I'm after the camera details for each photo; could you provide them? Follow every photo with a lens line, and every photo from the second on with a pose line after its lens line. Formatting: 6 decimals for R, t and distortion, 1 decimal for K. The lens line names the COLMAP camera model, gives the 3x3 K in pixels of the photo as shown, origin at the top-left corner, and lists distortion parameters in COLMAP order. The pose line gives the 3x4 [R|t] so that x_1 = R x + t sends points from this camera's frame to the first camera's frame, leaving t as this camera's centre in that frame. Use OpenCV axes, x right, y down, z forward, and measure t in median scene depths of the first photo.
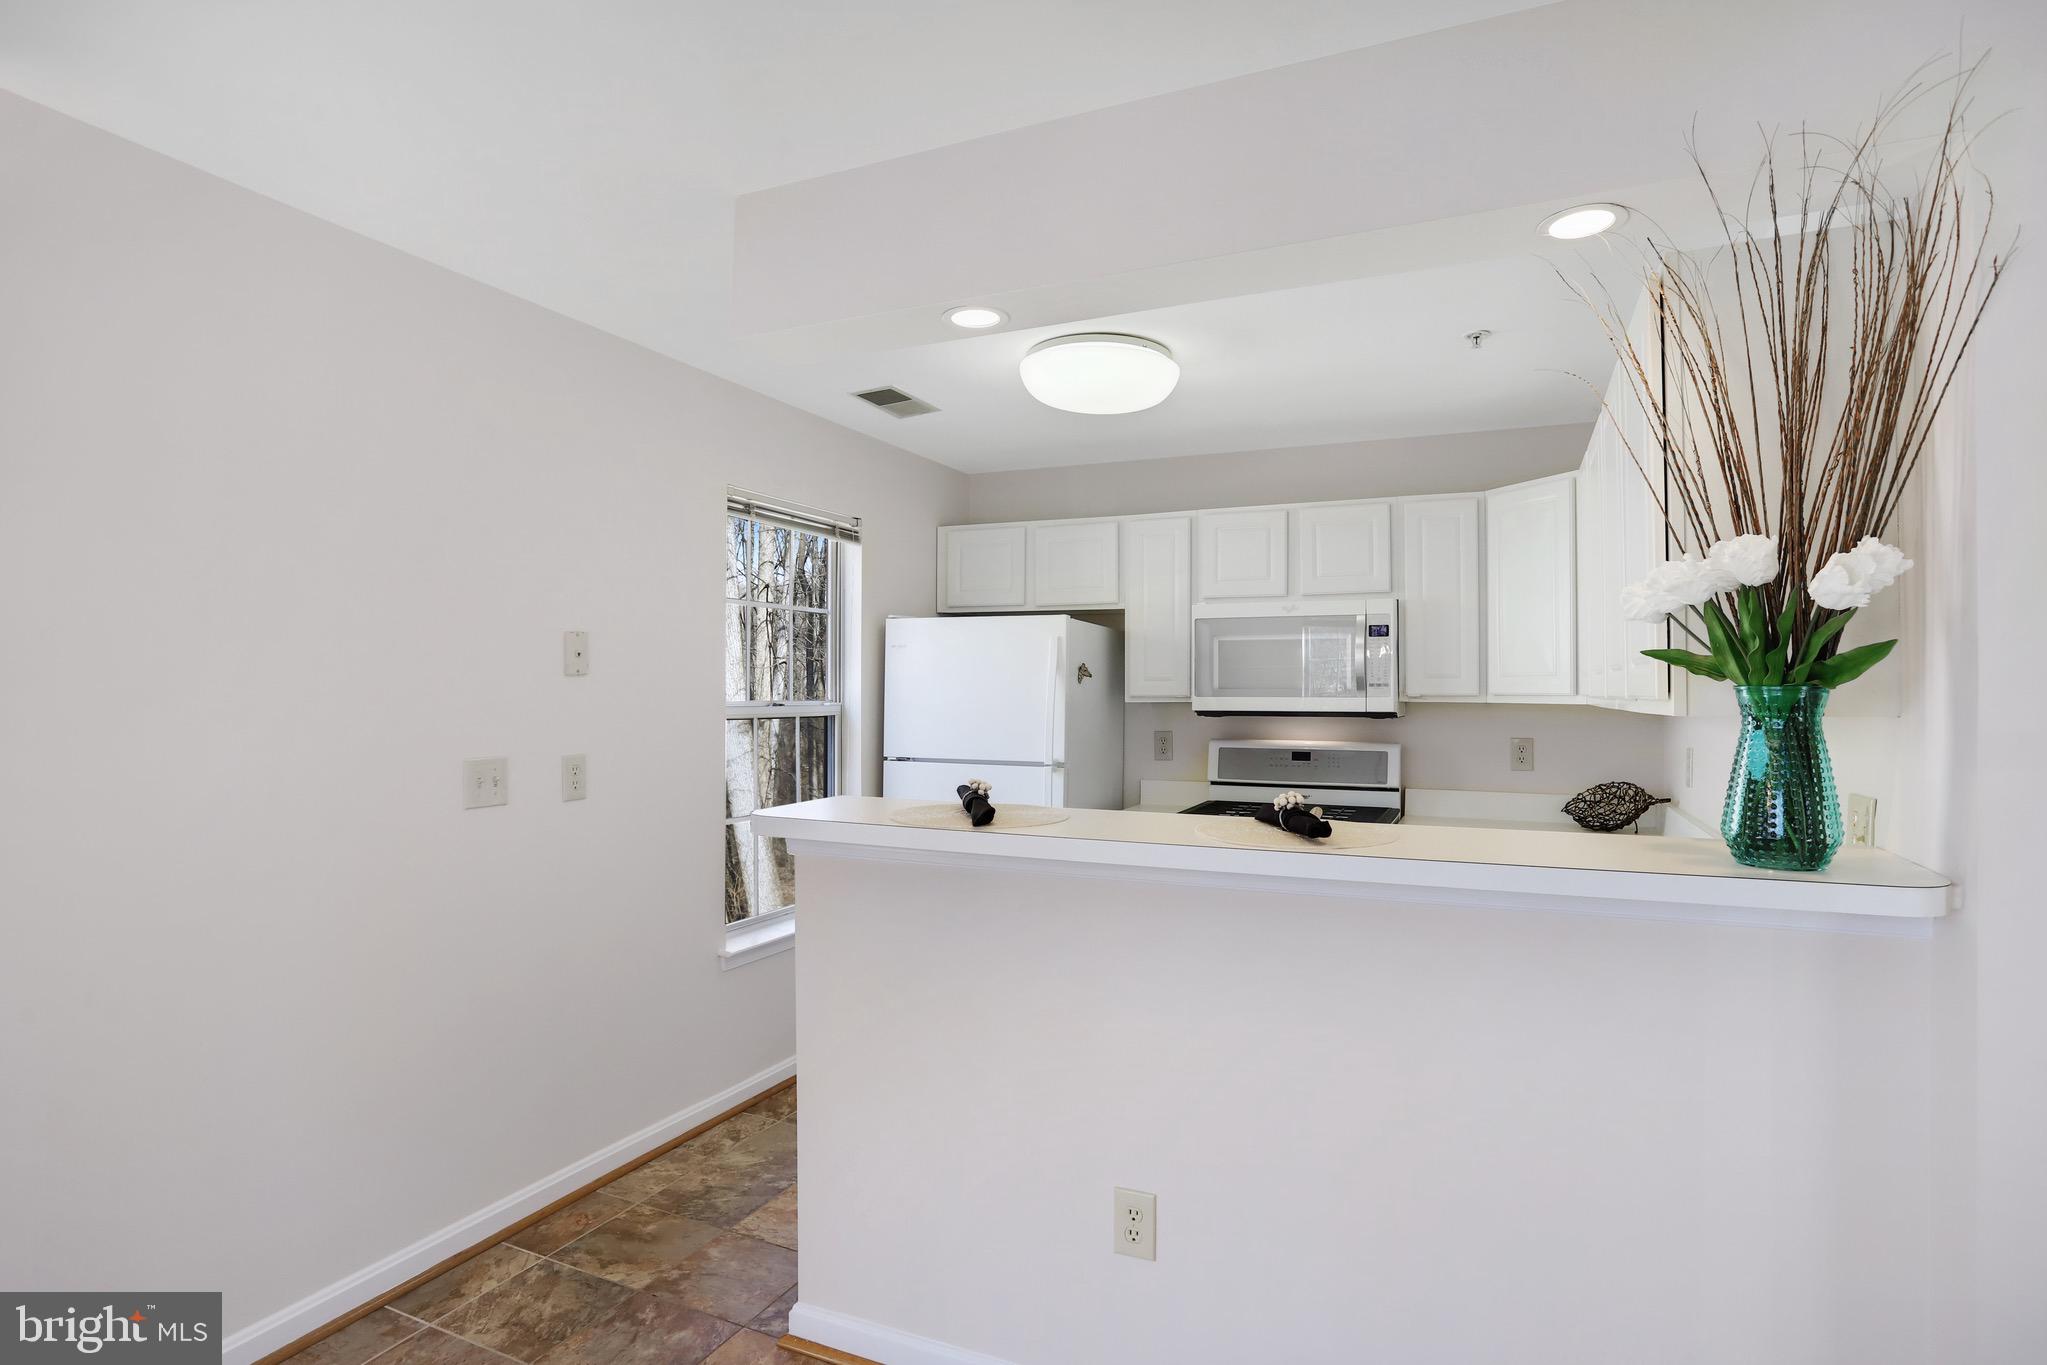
lens RADIAL K [[1091.7, 0, 1049.0], [0, 1091.7, 688.4], [0, 0, 1]] dist [-0.030646, 0.000512]
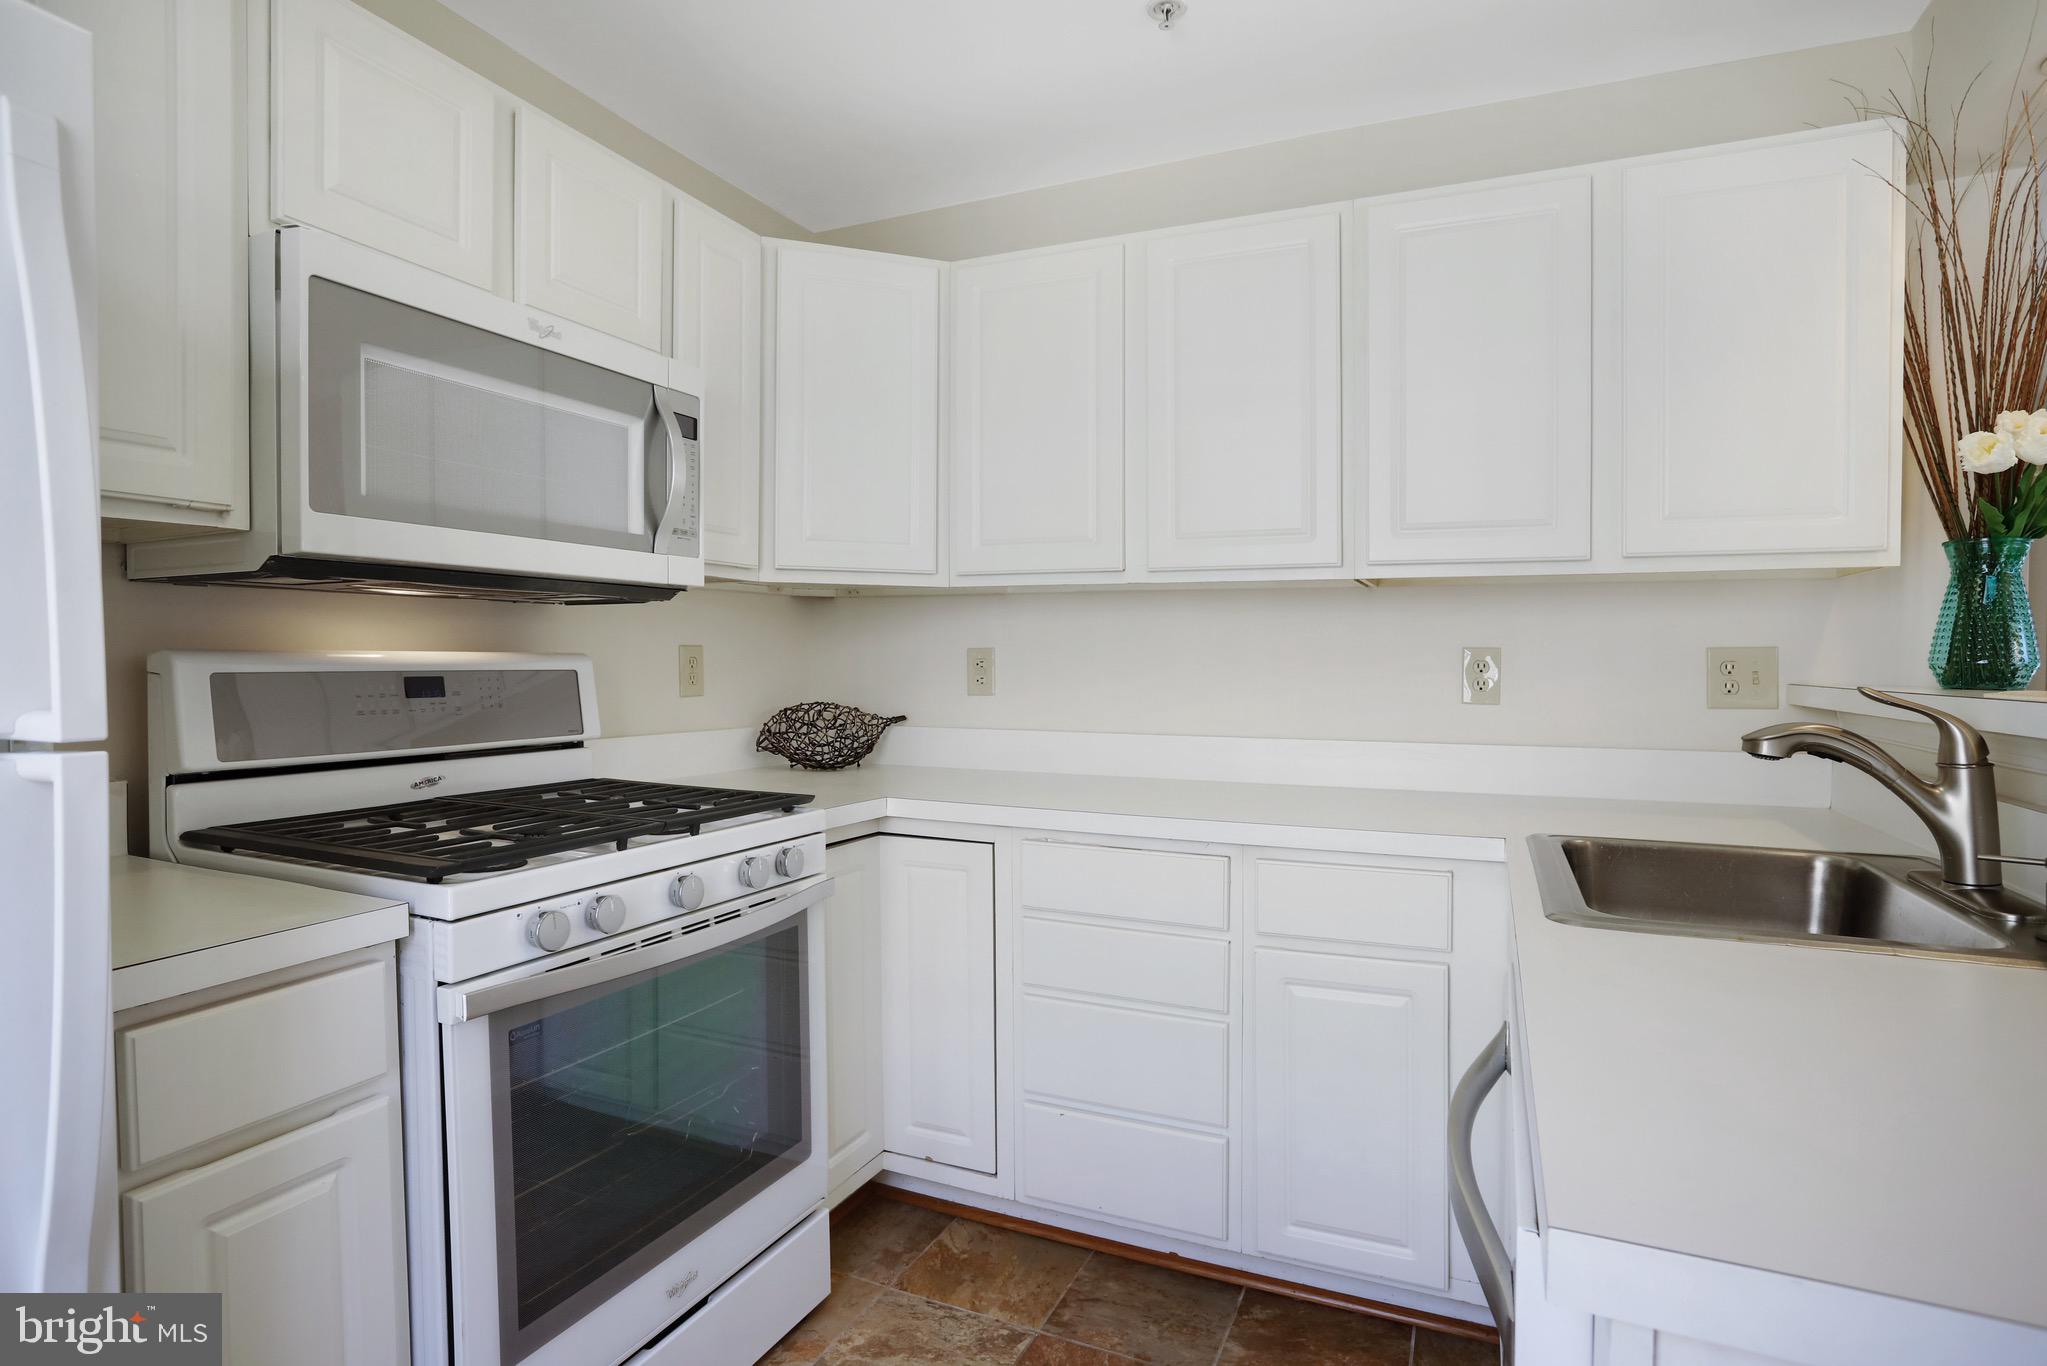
lens RADIAL K [[1084.0, 0, 1033.6], [0, 1084.0, 680.5], [0, 0, 1]] dist [-0.079893, 0.049038]
pose [[0.017143, -0.019277, 0.999667, -0.218821], [-0.004758, 0.999801, 0.019361, 0.059759], [-0.999842, -0.005088, 0.017048, 0.889498]]
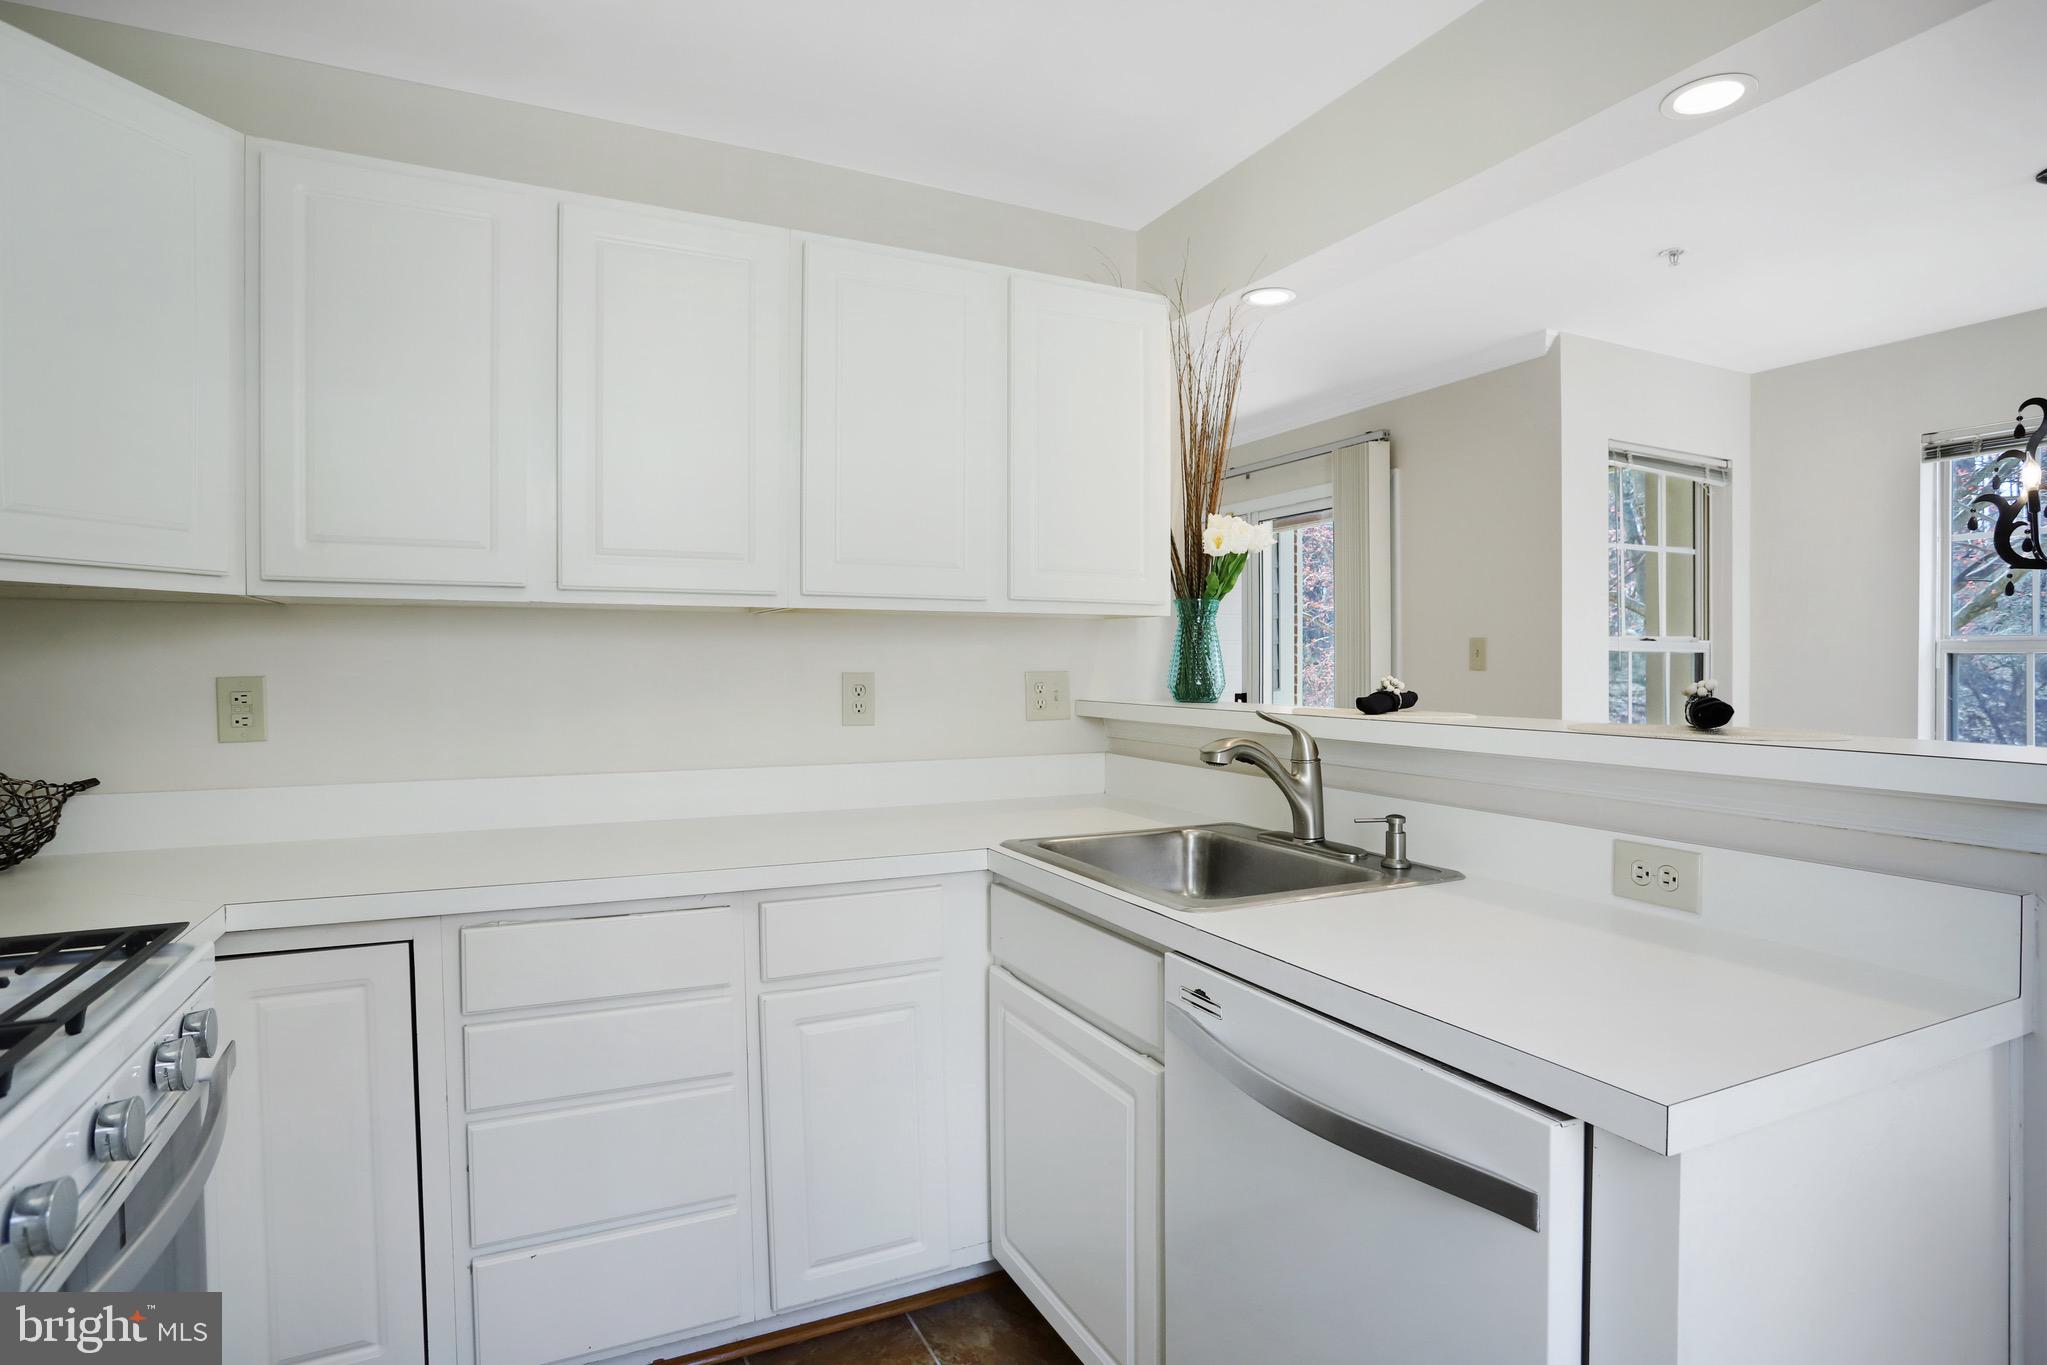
lens RADIAL K [[1084.0, 0, 1033.6], [0, 1084.0, 680.0], [0, 0, 1]] dist [-0.079893, 0.049038]
pose [[-0.762002, -0.011879, 0.647466, -0.107604], [-0.002189, 0.999873, 0.015768, 0.043708], [-0.647571, 0.010598, -0.761932, 1.094471]]
